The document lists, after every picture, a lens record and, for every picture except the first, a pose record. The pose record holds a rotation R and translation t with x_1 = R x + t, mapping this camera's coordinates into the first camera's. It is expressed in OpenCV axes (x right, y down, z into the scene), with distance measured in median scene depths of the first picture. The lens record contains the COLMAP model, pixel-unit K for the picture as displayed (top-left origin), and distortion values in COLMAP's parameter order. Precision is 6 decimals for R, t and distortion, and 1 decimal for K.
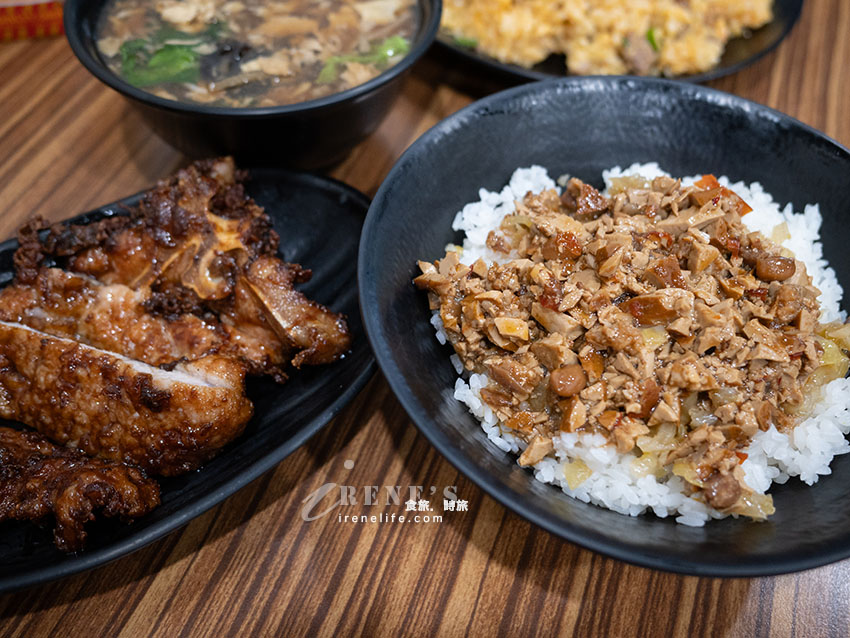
lens RADIAL K [[812.4, 0, 425.0], [0, 812.4, 319.0], [0, 0, 1]] dist [-0.016528, -0.006512]
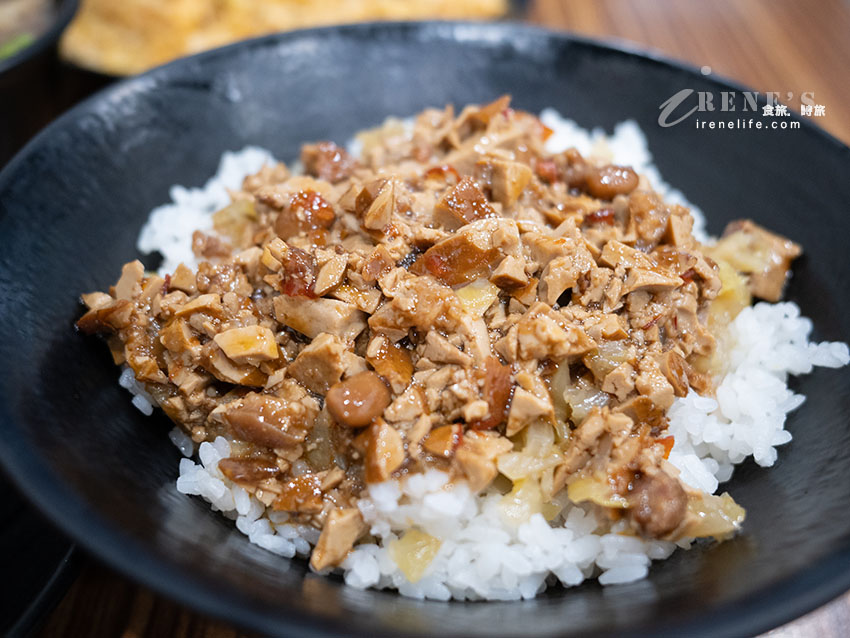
lens RADIAL K [[836.8, 0, 425.0], [0, 836.8, 319.0], [0, 0, 1]] dist [-0.008651, -0.007771]
pose [[0.942794, -0.222075, 0.248642, 0.085295], [0.266183, 0.950487, -0.160379, 0.130249], [-0.200715, 0.217389, 0.955226, 0.409060]]
